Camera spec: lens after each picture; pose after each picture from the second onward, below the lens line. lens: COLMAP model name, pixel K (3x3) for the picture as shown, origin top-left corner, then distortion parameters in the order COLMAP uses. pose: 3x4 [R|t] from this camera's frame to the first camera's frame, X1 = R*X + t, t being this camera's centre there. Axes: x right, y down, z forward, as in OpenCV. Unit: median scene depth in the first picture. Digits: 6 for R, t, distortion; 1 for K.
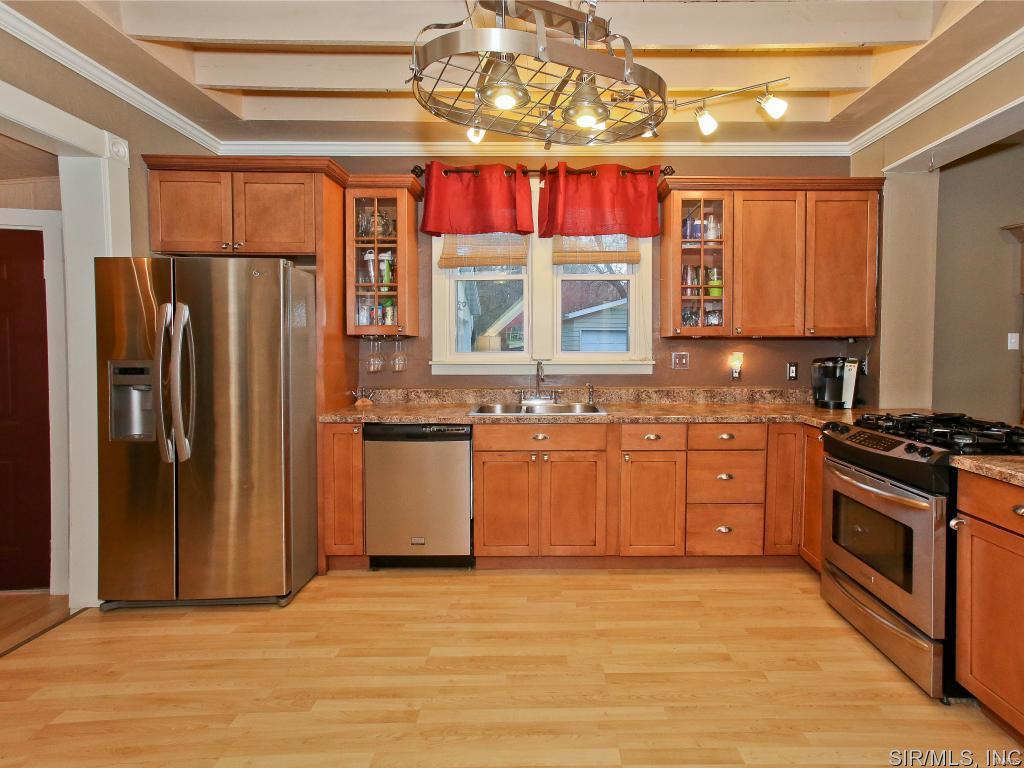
lens RADIAL K [[563.6, 0, 513.4], [0, 563.6, 400.9], [0, 0, 1]] dist [-0.001325, 0.002025]
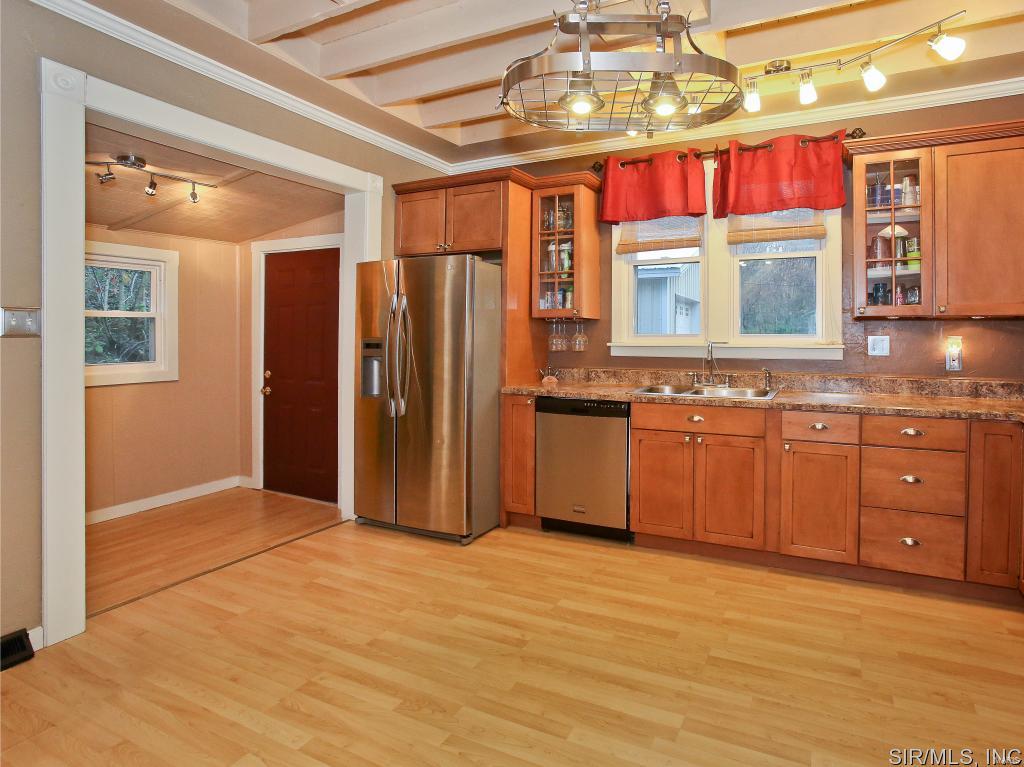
lens RADIAL K [[582.3, 0, 512.0], [0, 582.3, 383.5], [0, 0, 1]] dist [-0.091502, 0.048378]
pose [[0.879867, 0.041679, -0.473389, 0.235088], [-0.052336, 0.998586, -0.009354, 0.028113], [0.472329, 0.033006, 0.880804, -0.039572]]
